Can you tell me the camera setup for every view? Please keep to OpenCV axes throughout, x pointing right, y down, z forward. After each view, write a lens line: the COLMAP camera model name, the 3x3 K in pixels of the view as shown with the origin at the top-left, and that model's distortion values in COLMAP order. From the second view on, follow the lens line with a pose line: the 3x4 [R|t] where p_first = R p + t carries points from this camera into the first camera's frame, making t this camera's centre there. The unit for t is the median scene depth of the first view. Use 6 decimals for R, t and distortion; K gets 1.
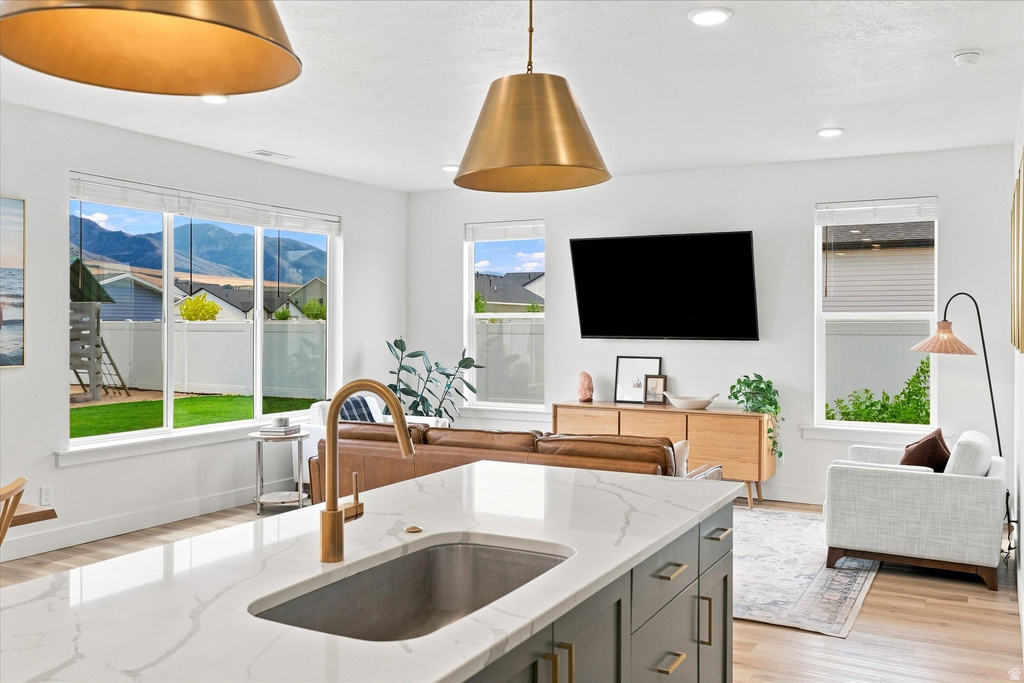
lens RADIAL K [[888.4, 0, 513.5], [0, 888.4, 333.9], [0, 0, 1]] dist [0.009816, 0.007239]
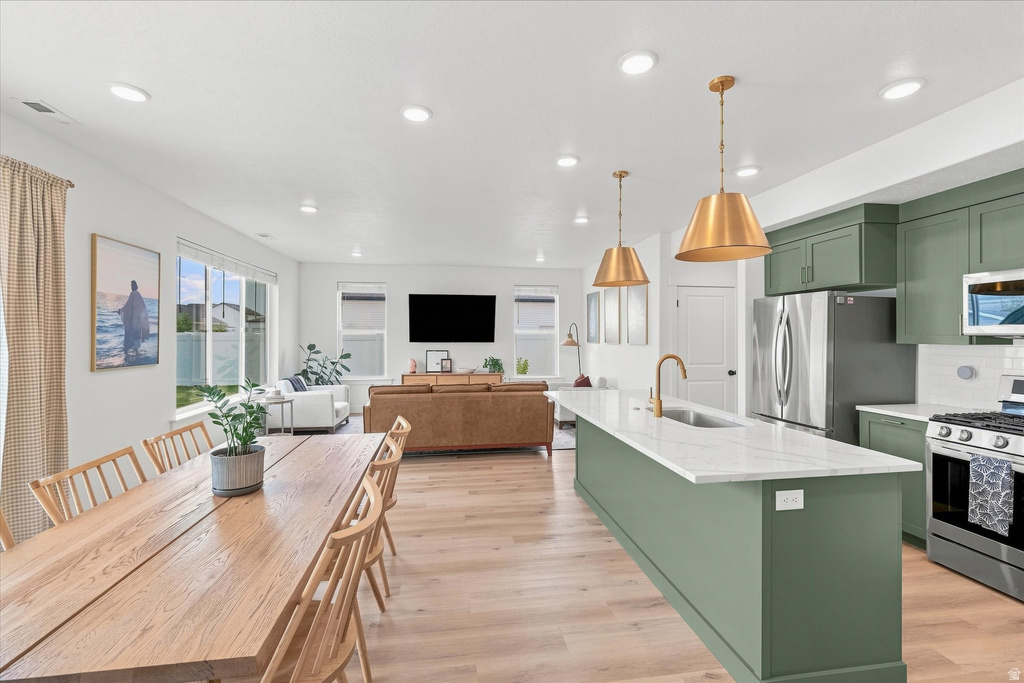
lens RADIAL K [[445.5, 0, 510.1], [0, 445.5, 339.5], [0, 0, 1]] dist [0.000015, 0.000001]
pose [[0.800665, -0.007230, 0.599068, -0.367896], [0.007879, 0.999968, 0.001539, -0.001384], [-0.599060, 0.003488, 0.800697, 0.034123]]
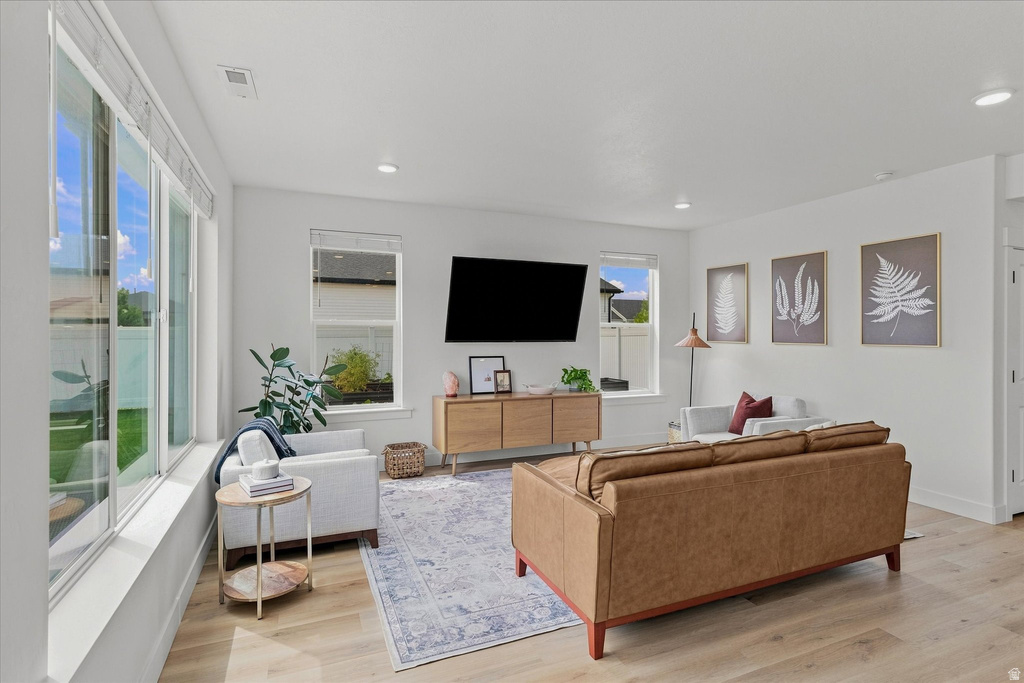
lens RADIAL K [[514.6, 0, 510.8], [0, 514.6, 335.3], [0, 0, 1]] dist [-0.000098, -0.000662]
pose [[0.631879, -0.007901, 0.775027, -0.404155], [0.007878, 0.999962, 0.003771, -0.006693], [-0.775027, 0.003723, 0.631917, 0.524863]]
